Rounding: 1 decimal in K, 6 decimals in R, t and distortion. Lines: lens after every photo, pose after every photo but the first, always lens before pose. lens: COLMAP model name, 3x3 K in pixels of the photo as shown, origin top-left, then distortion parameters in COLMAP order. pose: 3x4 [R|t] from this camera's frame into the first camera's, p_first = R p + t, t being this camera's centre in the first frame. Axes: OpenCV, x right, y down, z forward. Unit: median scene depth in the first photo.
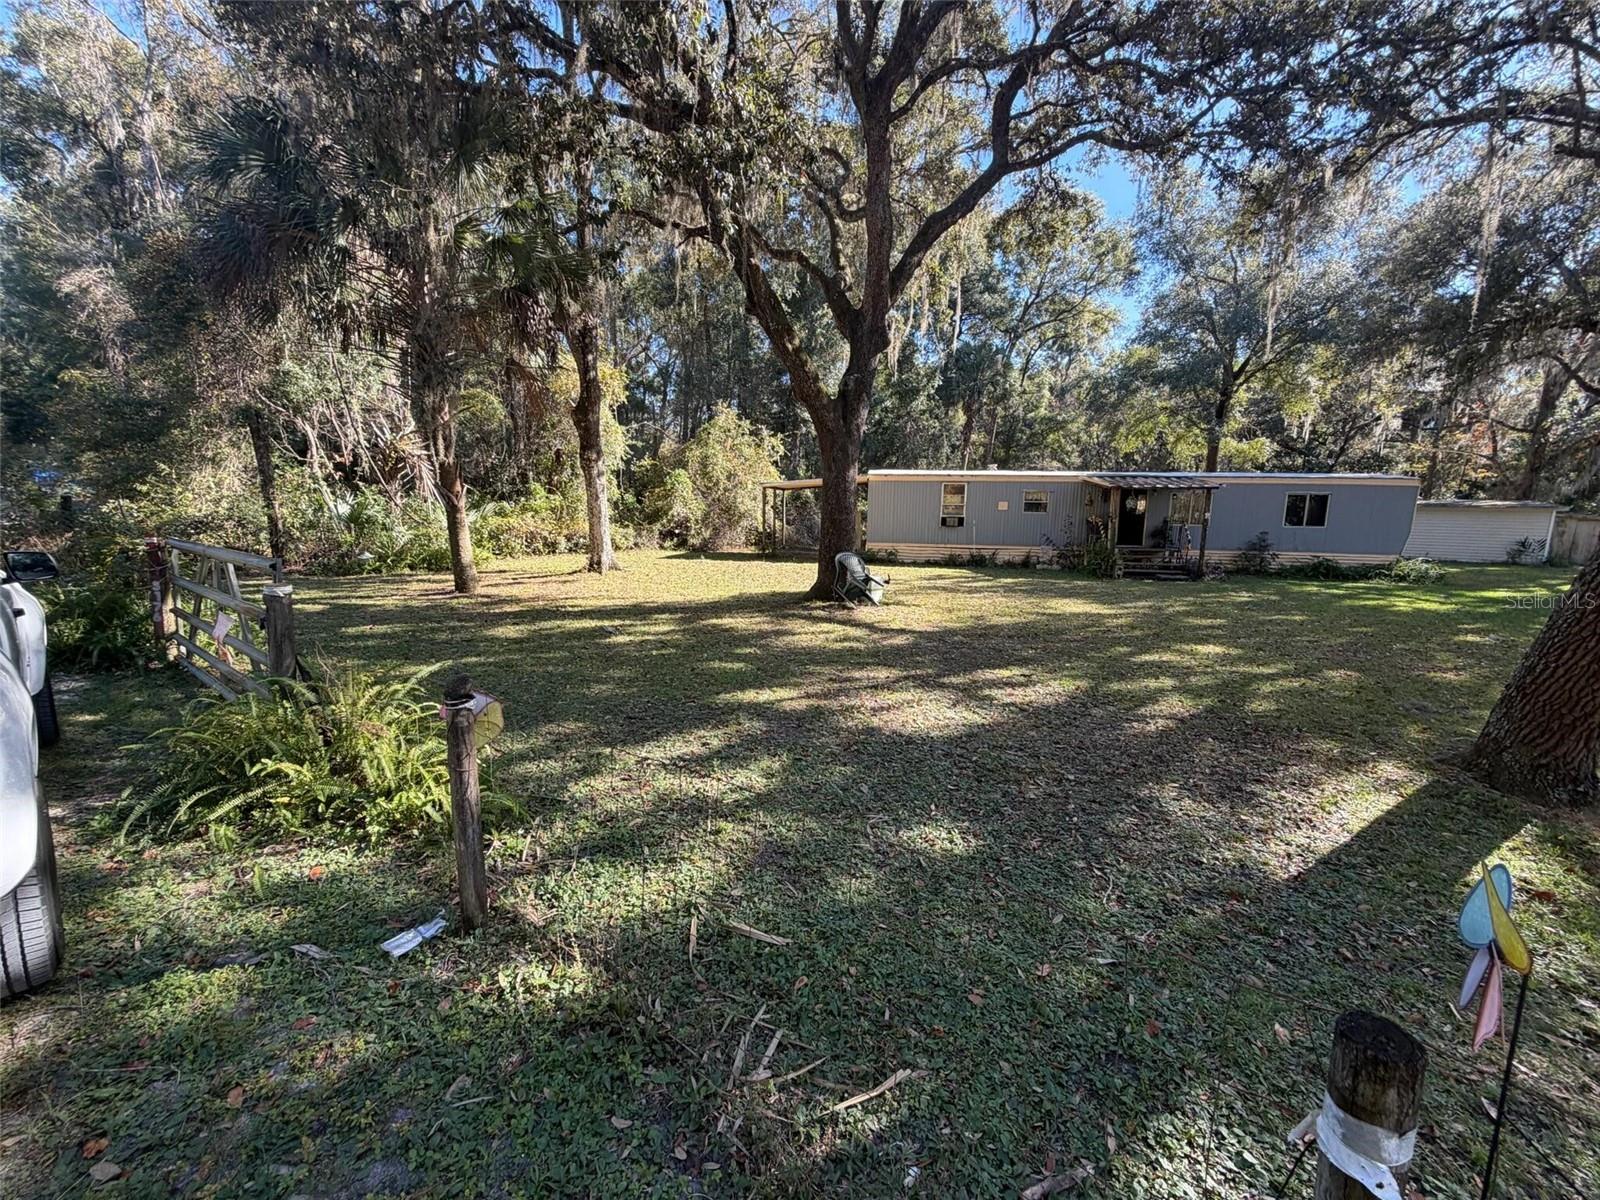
lens RADIAL K [[635.6, 0, 793.6], [0, 635.6, 602.1], [0, 0, 1]] dist [-0.000841, 0.000467]
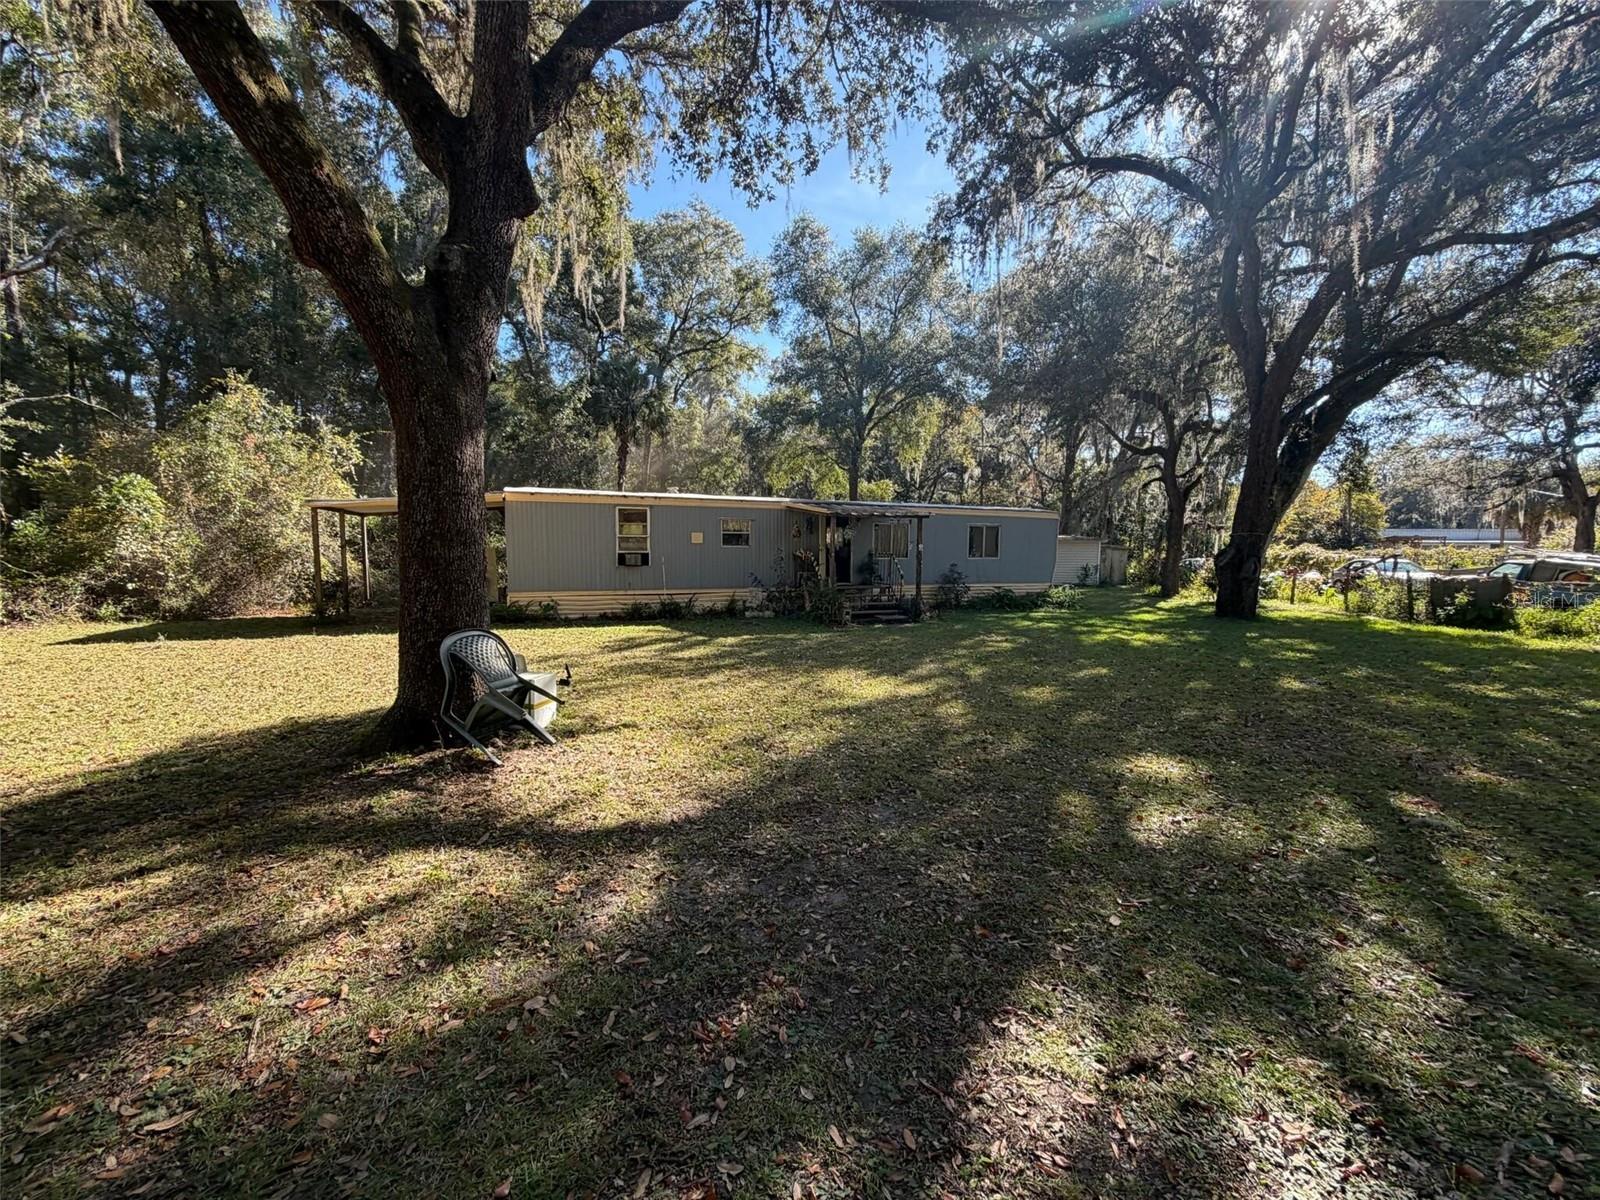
lens RADIAL K [[635.6, 0, 793.6], [0, 635.6, 602.1], [0, 0, 1]] dist [-0.000841, 0.000467]
pose [[0.855956, -0.052729, 0.514353, 0.023907], [0.082776, 0.995930, -0.035654, -0.030110], [-0.510379, 0.073094, 0.856837, 0.235196]]
